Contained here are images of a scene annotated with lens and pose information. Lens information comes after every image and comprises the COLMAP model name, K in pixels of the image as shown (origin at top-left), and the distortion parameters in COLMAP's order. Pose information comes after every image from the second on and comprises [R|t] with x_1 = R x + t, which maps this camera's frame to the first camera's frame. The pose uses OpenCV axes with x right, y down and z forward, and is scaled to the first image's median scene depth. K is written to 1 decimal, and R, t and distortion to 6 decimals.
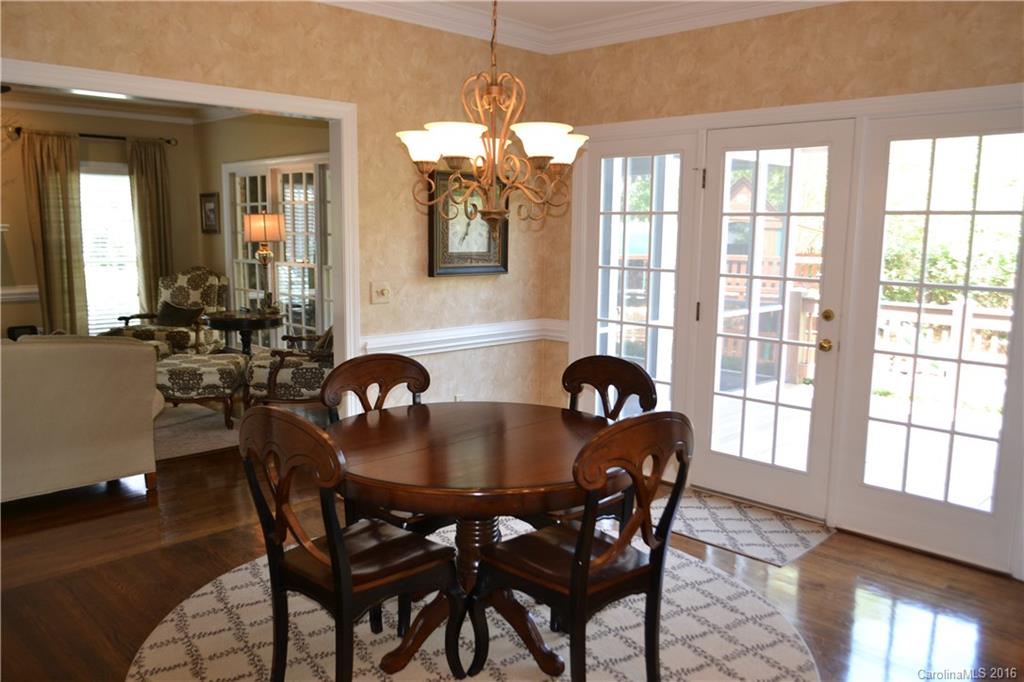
lens RADIAL K [[814.0, 0, 511.1], [0, 814.0, 339.2], [0, 0, 1]] dist [0.018230, 0.004594]
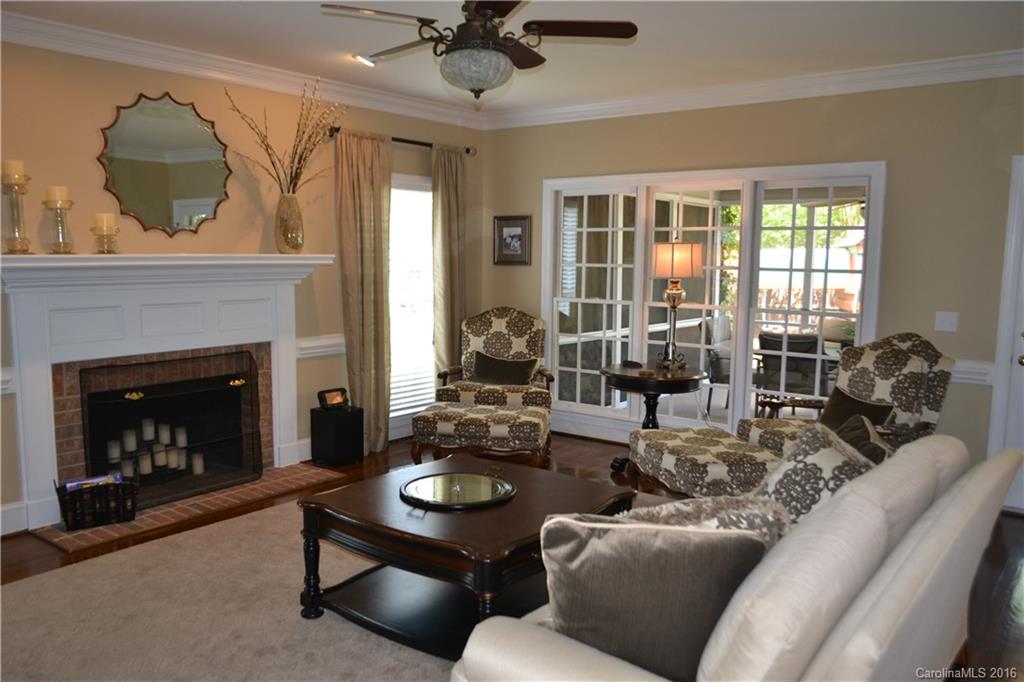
lens RADIAL K [[814.0, 0, 509.4], [0, 814.0, 339.9], [0, 0, 1]] dist [0.018230, 0.004594]
pose [[0.990932, -0.005759, 0.134243, -0.503748], [0.009852, 0.999506, -0.029843, -0.034286], [-0.134004, 0.030895, 0.990499, 0.221278]]
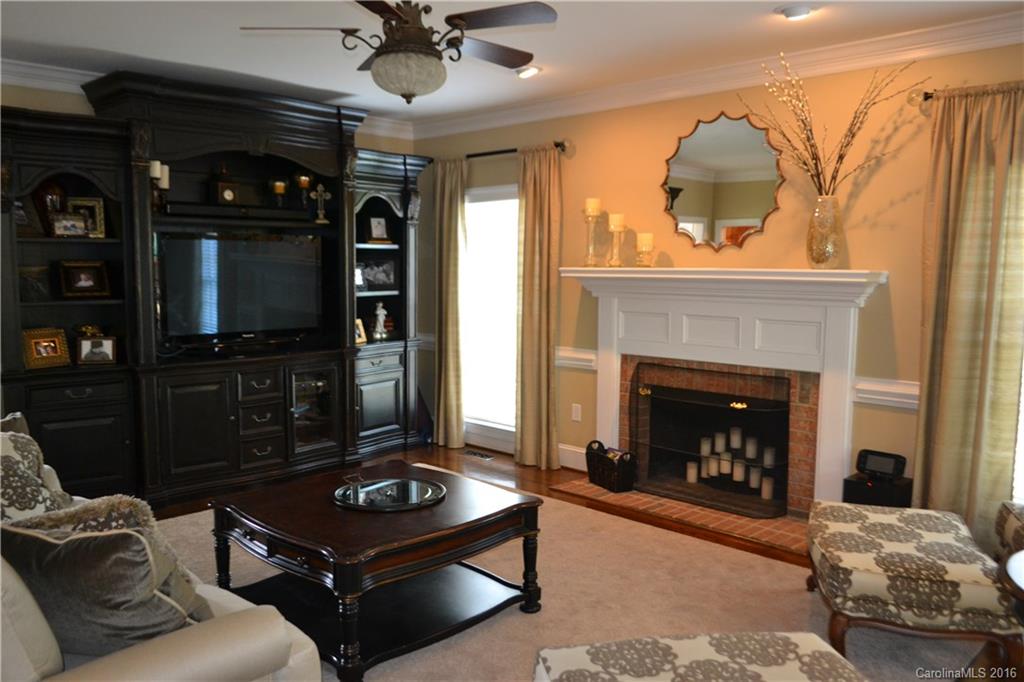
lens RADIAL K [[814.0, 0, 505.6], [0, 814.0, 339.7], [0, 0, 1]] dist [0.018230, 0.004594]
pose [[0.035647, 0.099971, -0.994352, -0.055411], [-0.146223, 0.984798, 0.093768, -0.099092], [0.988609, 0.142055, 0.049723, 0.666980]]
